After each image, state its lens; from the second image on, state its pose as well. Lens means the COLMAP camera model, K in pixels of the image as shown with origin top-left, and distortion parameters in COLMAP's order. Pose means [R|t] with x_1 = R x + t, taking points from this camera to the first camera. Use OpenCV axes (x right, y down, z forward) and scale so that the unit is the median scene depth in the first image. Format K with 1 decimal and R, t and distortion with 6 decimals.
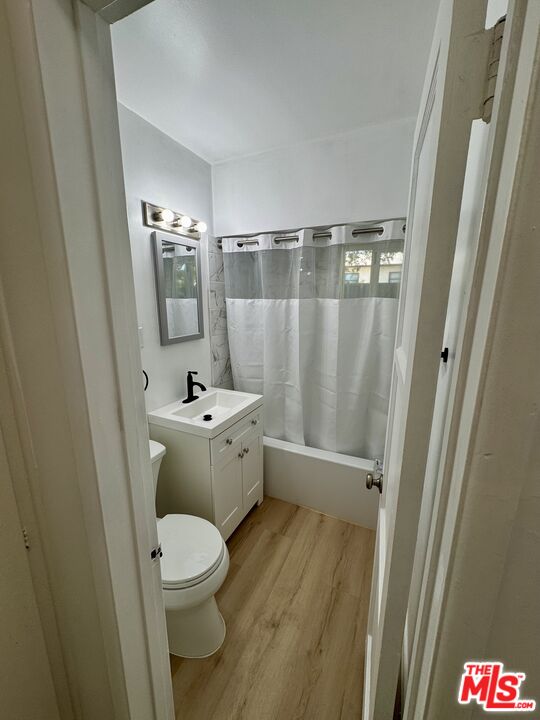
lens RADIAL K [[287.6, 0, 270.0], [0, 287.6, 360.0], [0, 0, 1]] dist [-0.000550, -0.000407]
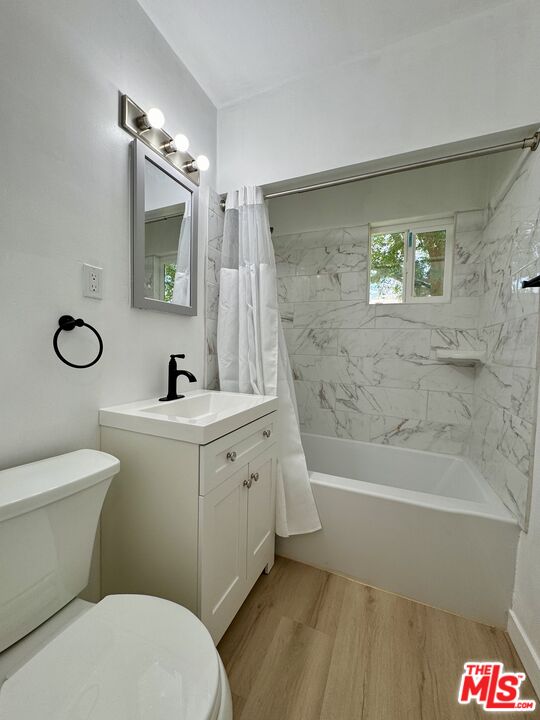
lens RADIAL K [[287.6, 0, 270.0], [0, 287.6, 360.0], [0, 0, 1]] dist [-0.000550, -0.000407]
pose [[0.999160, 0.018945, 0.036328, -0.075888], [-0.012768, 0.986498, -0.163276, 0.159937], [-0.038931, 0.162676, 0.985911, 0.325444]]
